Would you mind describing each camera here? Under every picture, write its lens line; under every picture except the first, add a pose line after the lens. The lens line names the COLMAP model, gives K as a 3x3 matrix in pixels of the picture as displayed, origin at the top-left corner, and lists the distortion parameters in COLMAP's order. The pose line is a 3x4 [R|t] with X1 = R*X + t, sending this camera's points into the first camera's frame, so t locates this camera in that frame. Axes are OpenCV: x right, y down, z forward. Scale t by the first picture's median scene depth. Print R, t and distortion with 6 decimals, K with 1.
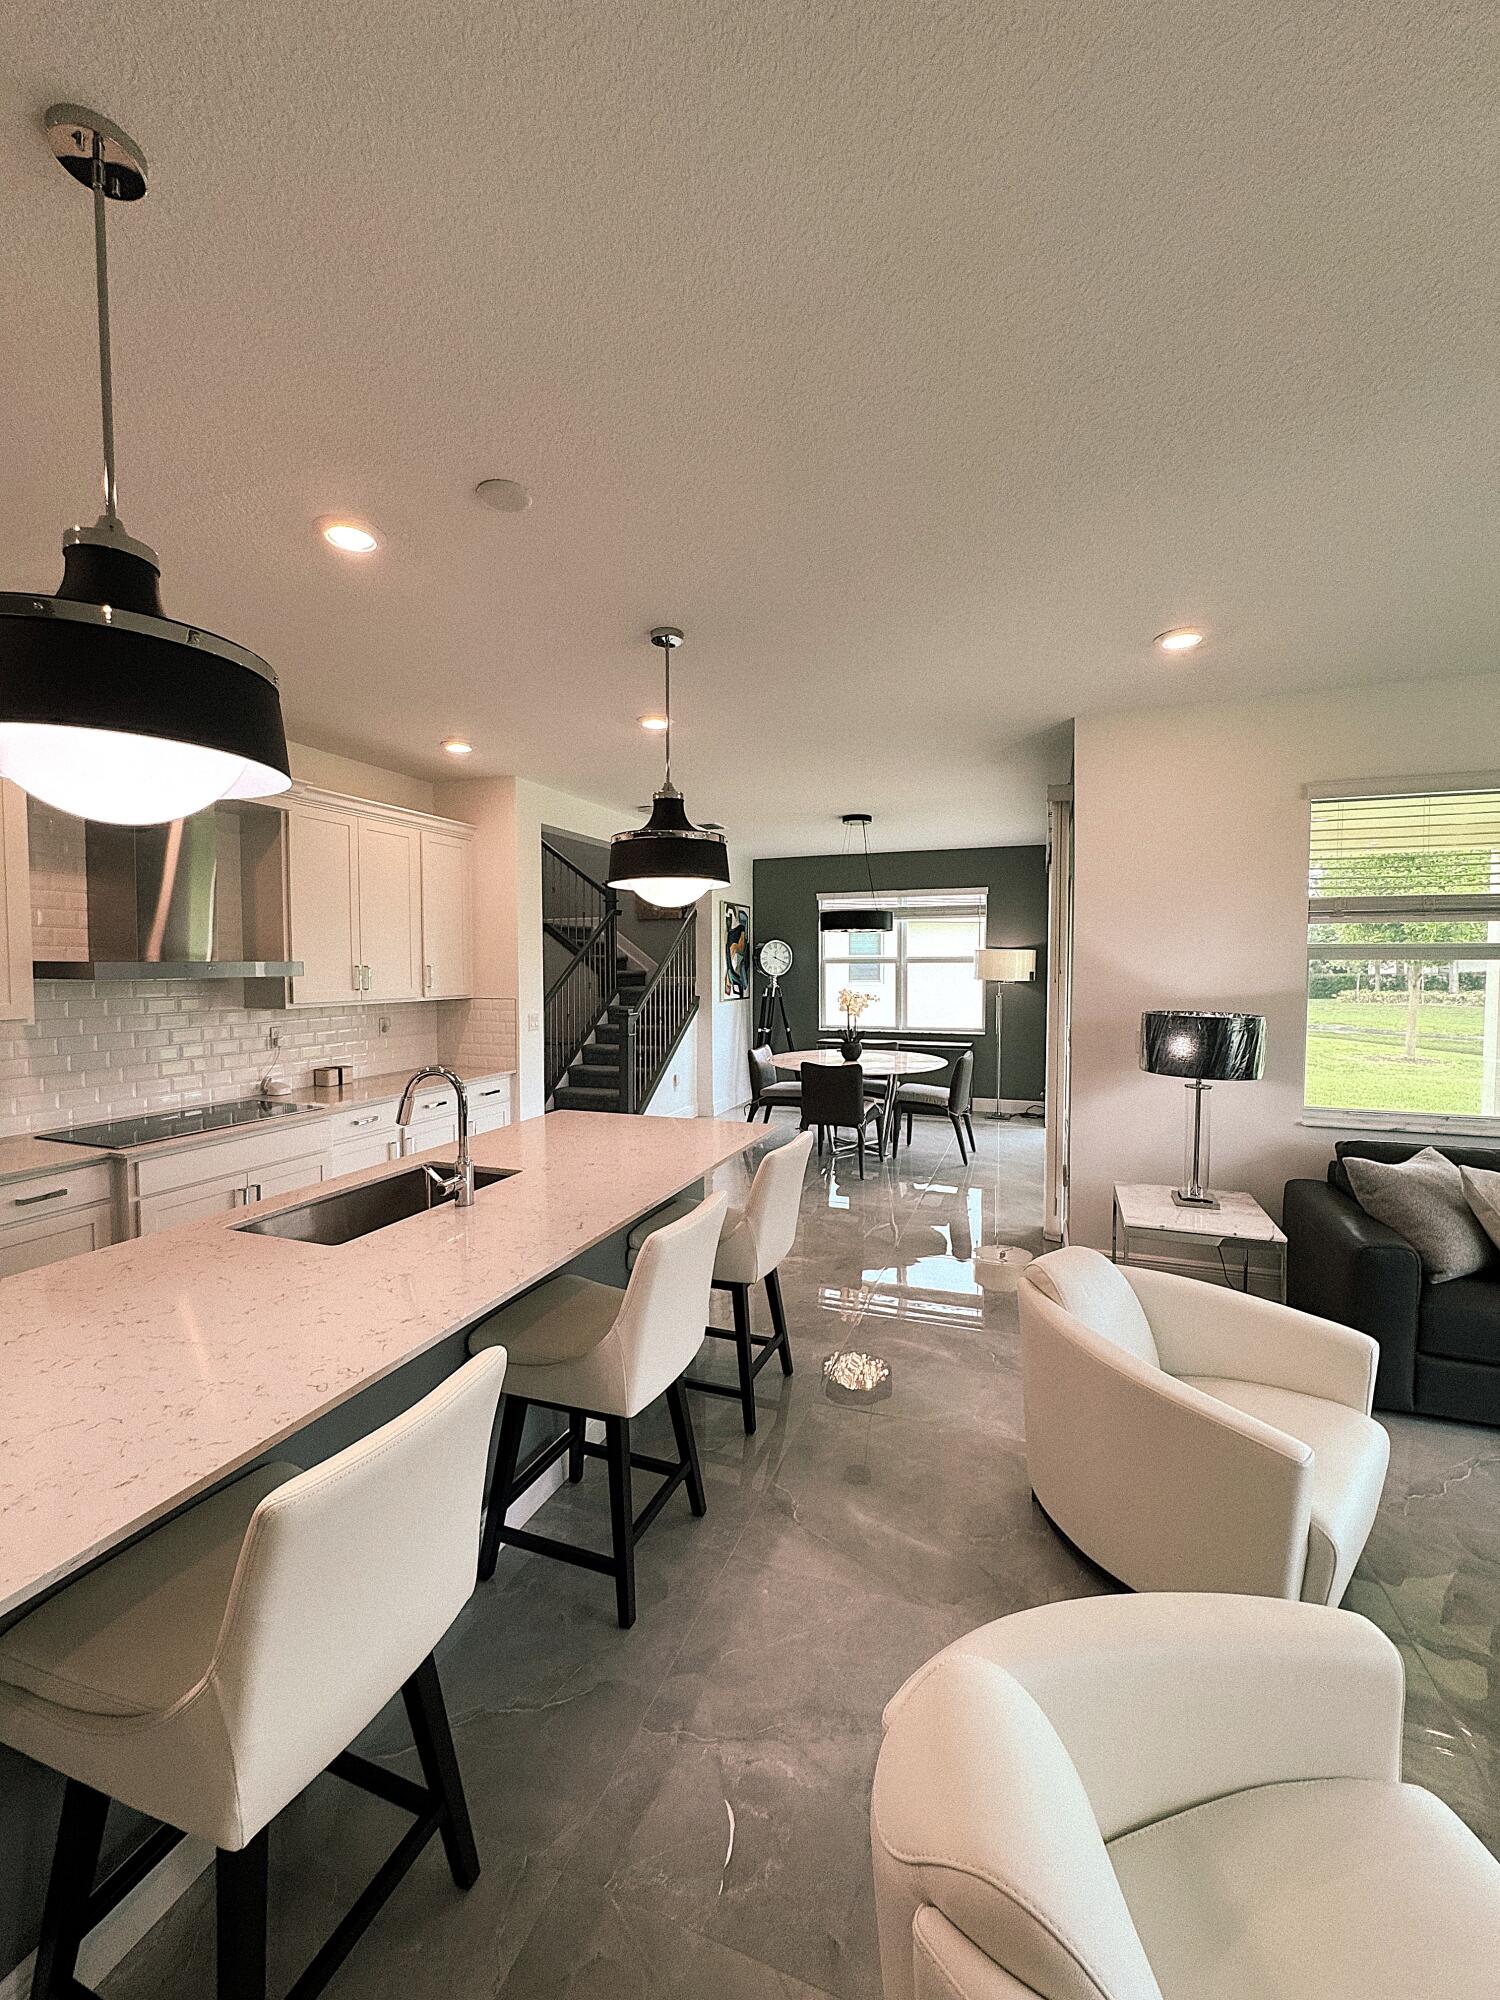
lens RADIAL K [[798.9, 0, 755.6], [0, 798.9, 997.5], [0, 0, 1]] dist [-0.004530, 0.000290]
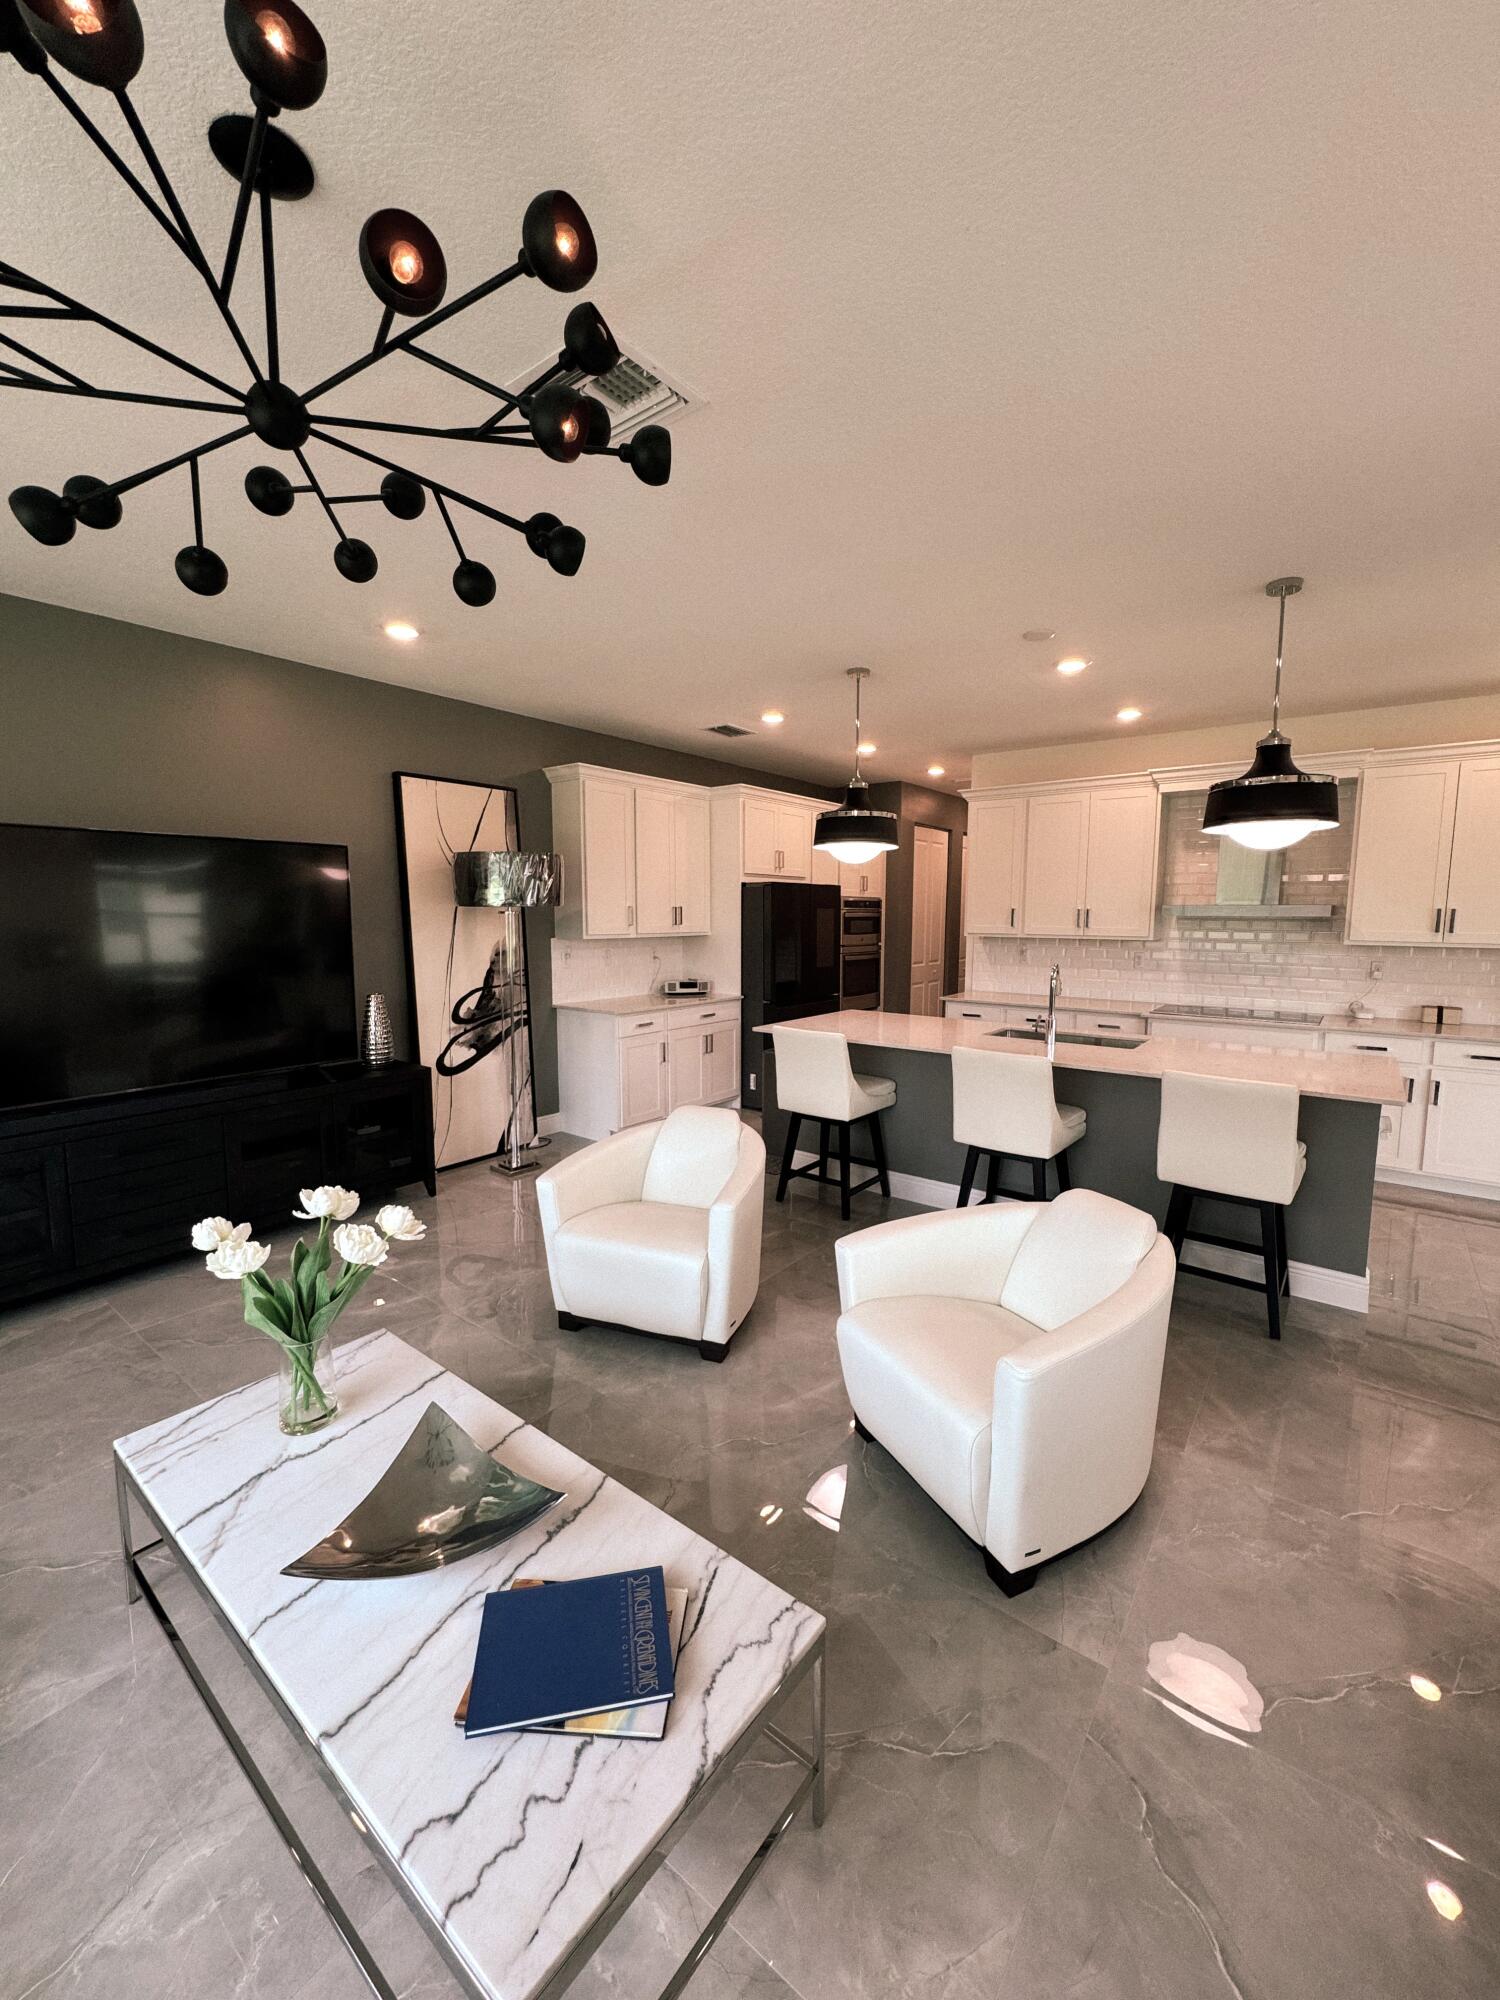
lens RADIAL K [[798.9, 0, 743.9], [0, 798.9, 993.7], [0, 0, 1]] dist [-0.004530, 0.000290]
pose [[-0.303405, 0.099743, -0.947627, 0.659581], [-0.044139, 0.991967, 0.118543, -0.011366], [0.951839, 0.077794, -0.296565, 0.387015]]
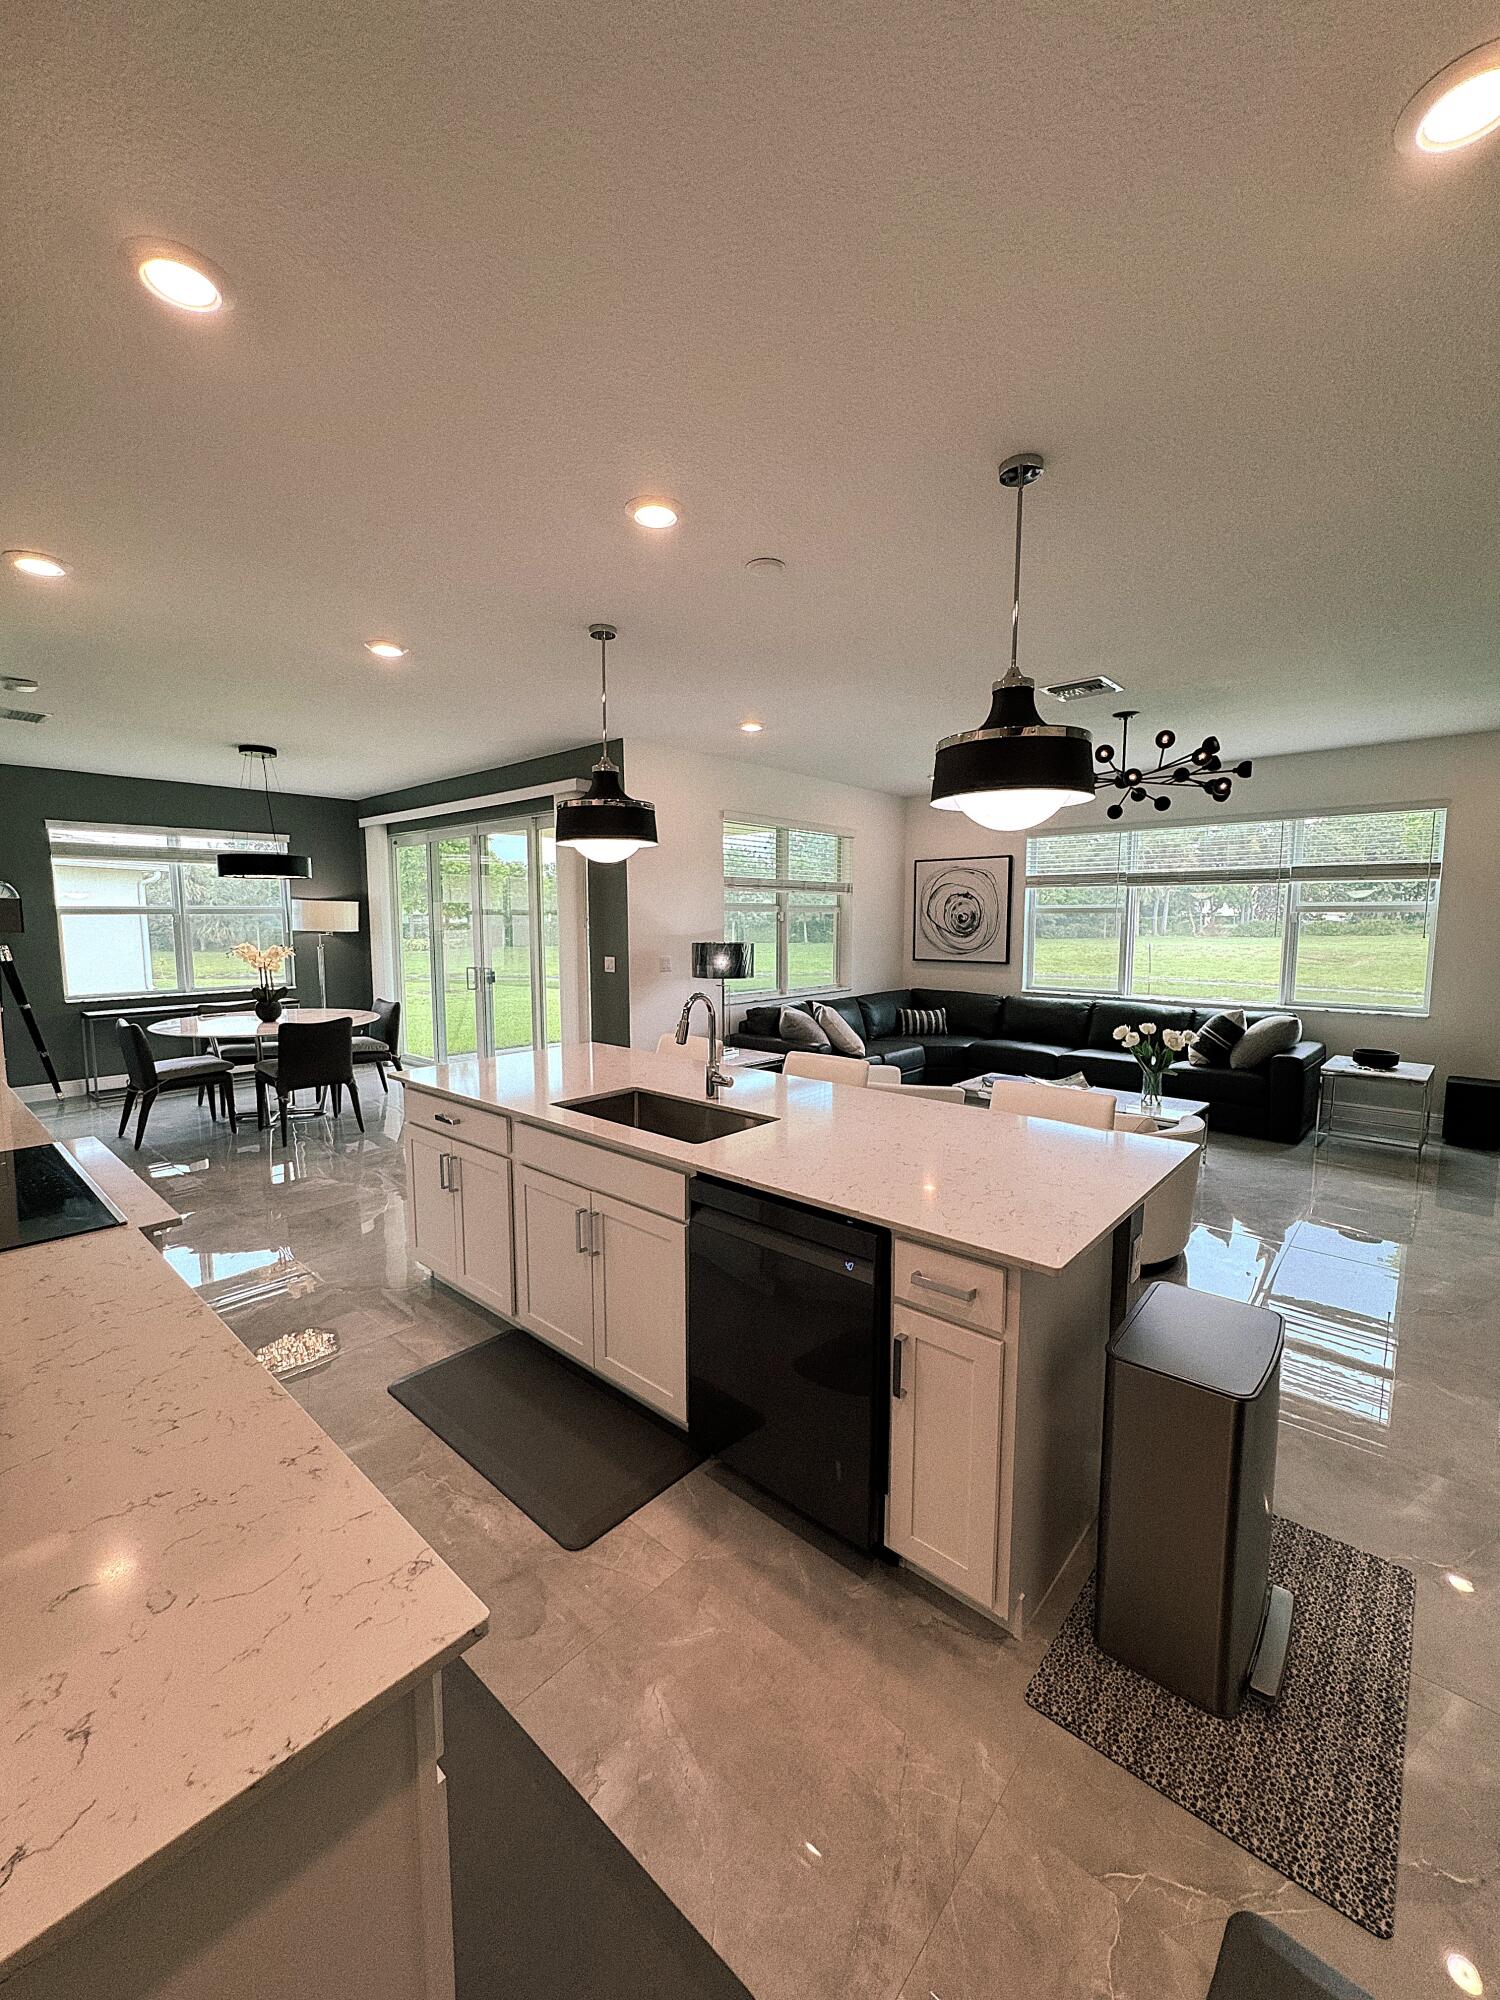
lens RADIAL K [[798.9, 0, 729.0], [0, 798.9, 1004.2], [0, 0, 1]] dist [-0.004530, 0.000290]
pose [[0.365076, -0.100062, 0.925585, -0.703156], [0.040879, 0.994971, 0.091439, -0.002248], [-0.930080, 0.004455, 0.367330, 0.242657]]
